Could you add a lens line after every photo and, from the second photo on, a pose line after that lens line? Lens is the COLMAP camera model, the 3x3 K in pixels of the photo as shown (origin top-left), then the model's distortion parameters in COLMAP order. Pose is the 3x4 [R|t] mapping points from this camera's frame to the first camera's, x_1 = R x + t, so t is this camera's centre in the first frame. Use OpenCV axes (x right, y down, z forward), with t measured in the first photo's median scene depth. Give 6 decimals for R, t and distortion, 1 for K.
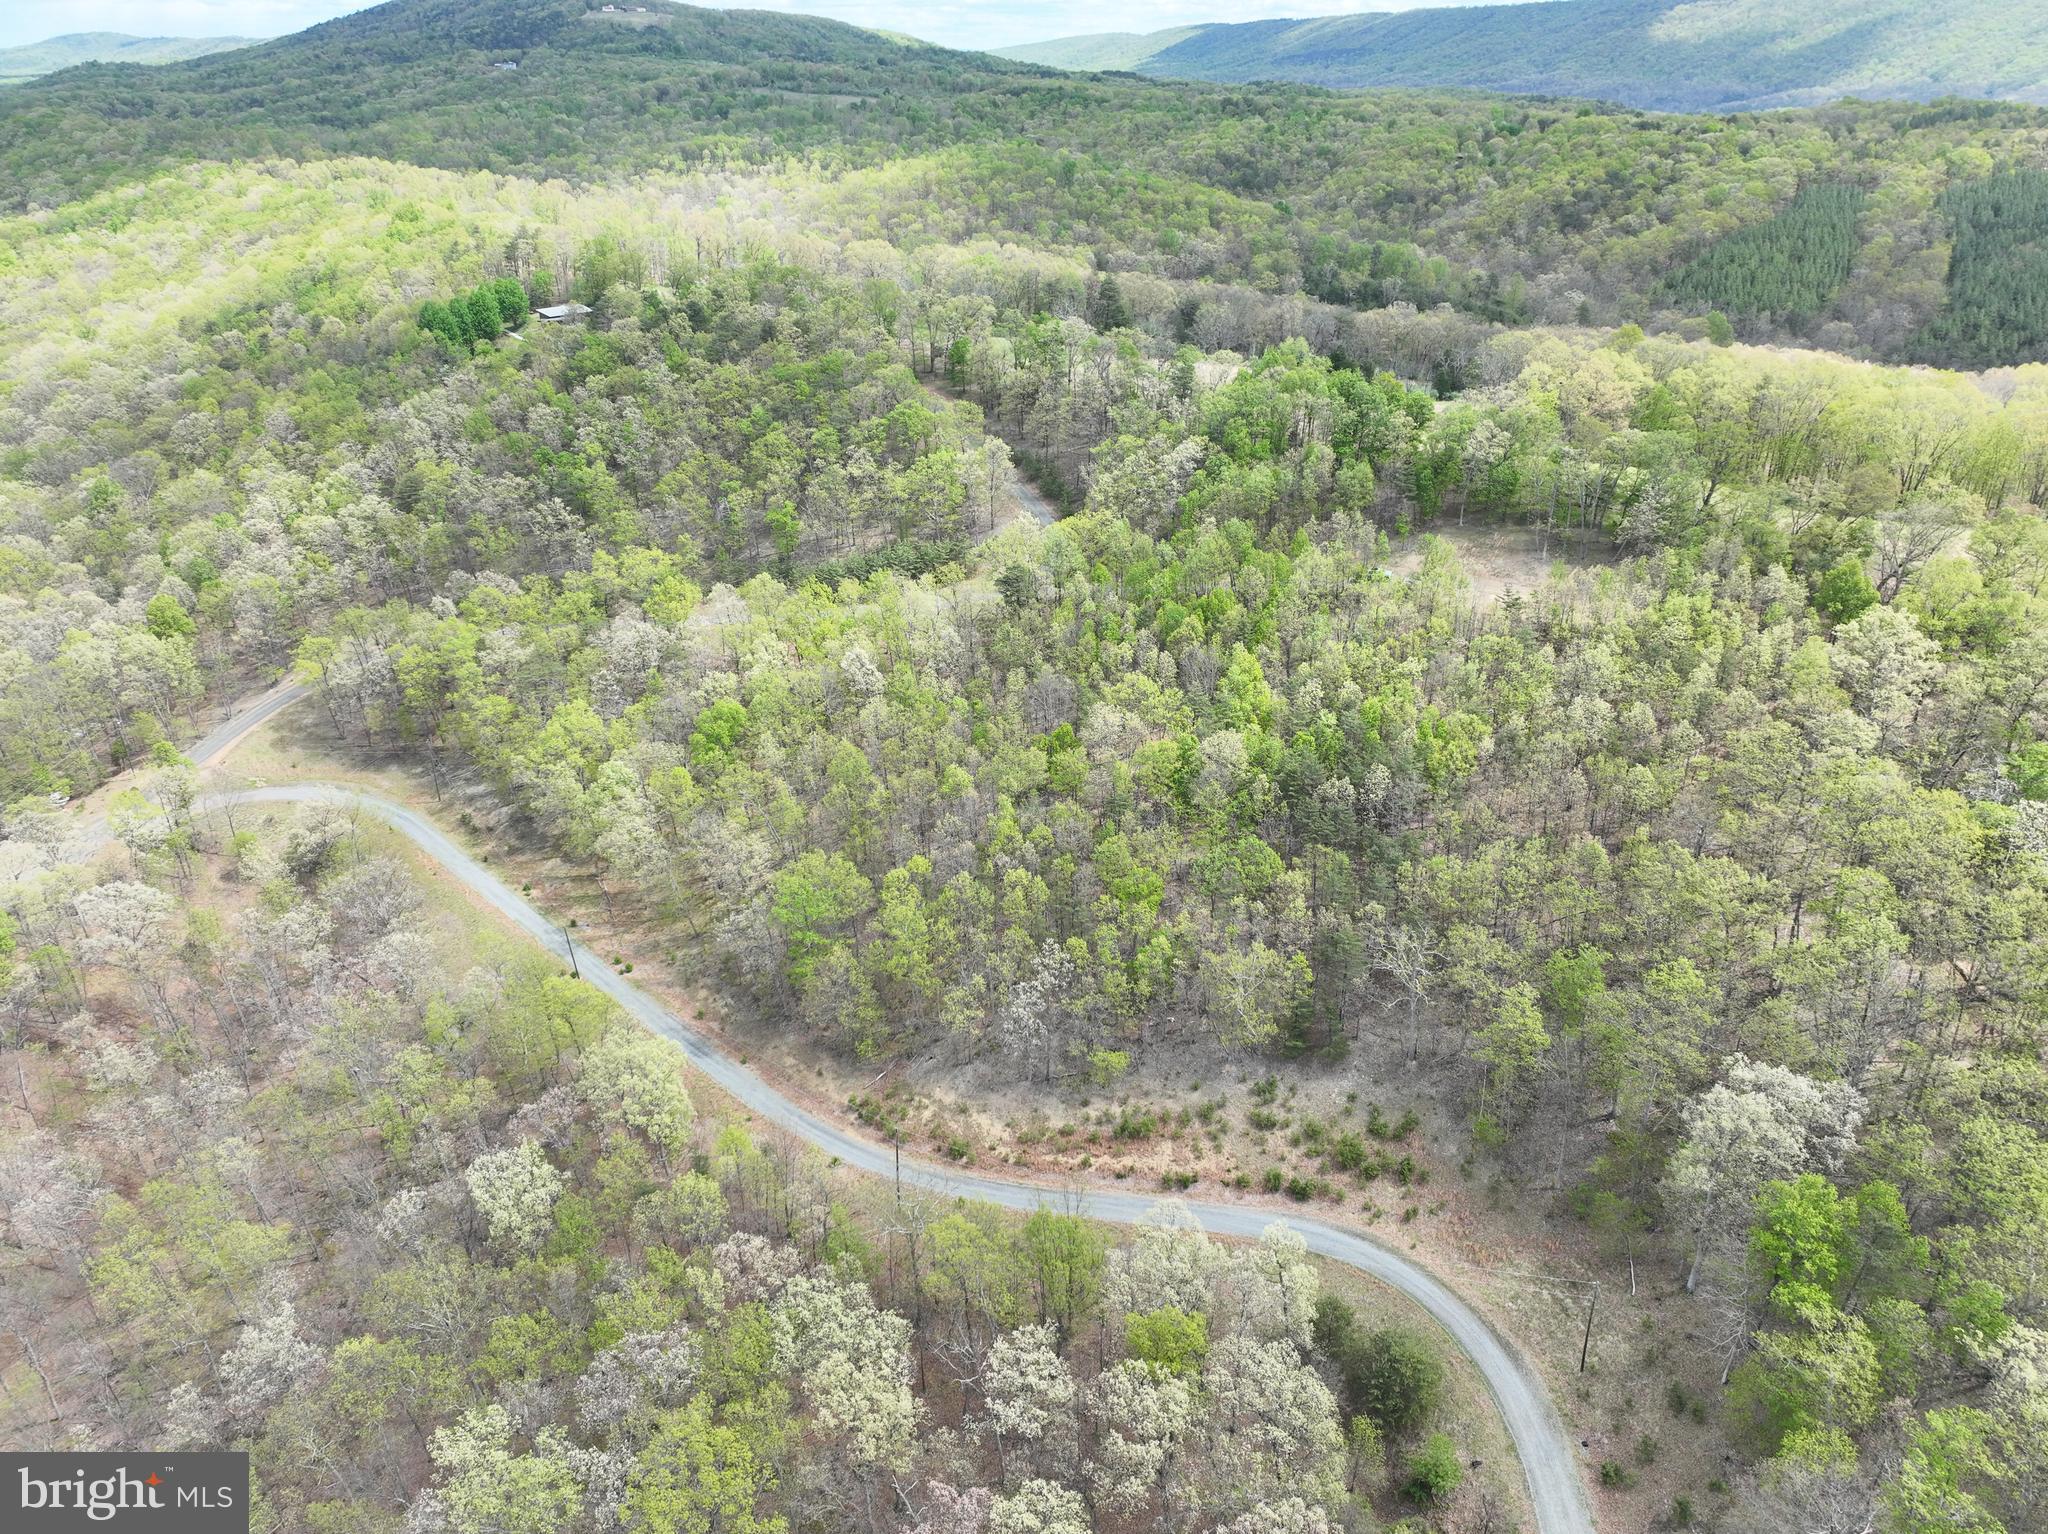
lens RADIAL K [[1397.7, 0, 1024.0], [0, 1397.7, 767.0], [0, 0, 1]] dist [-0.000359, 0.019542]
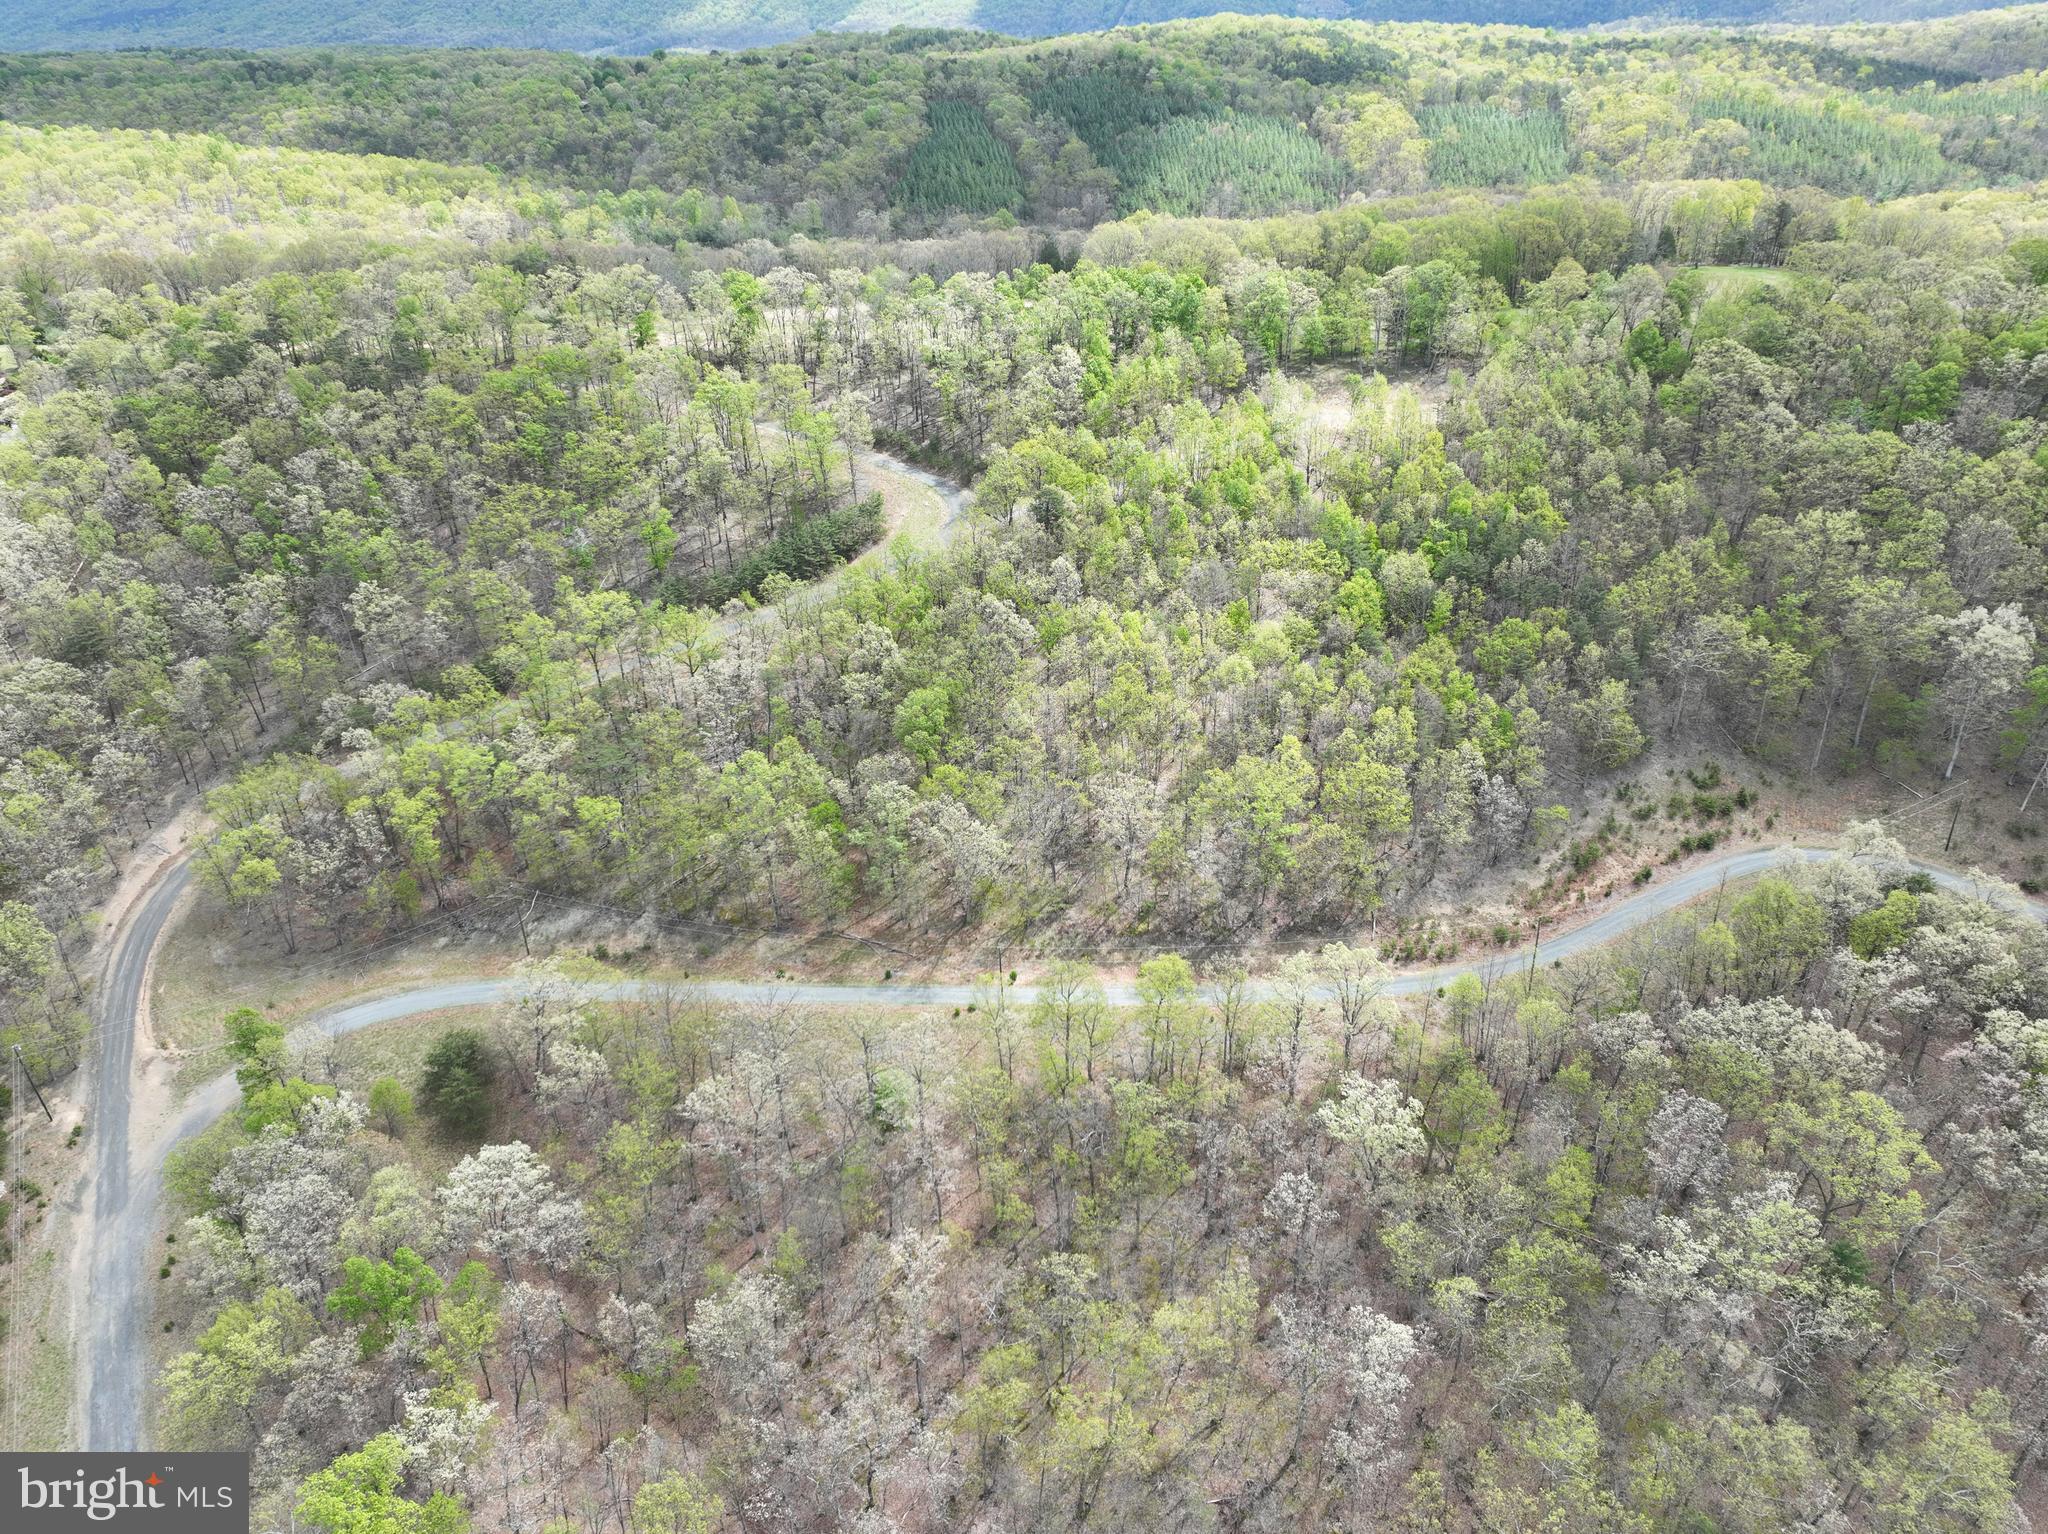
lens RADIAL K [[1397.7, 0, 1024.0], [0, 1397.7, 767.0], [0, 0, 1]] dist [-0.000359, 0.019542]
pose [[0.773151, -0.361862, 0.520858, -0.922748], [0.331671, 0.930696, 0.154269, -0.173909], [-0.540585, 0.053480, 0.839588, 0.223703]]
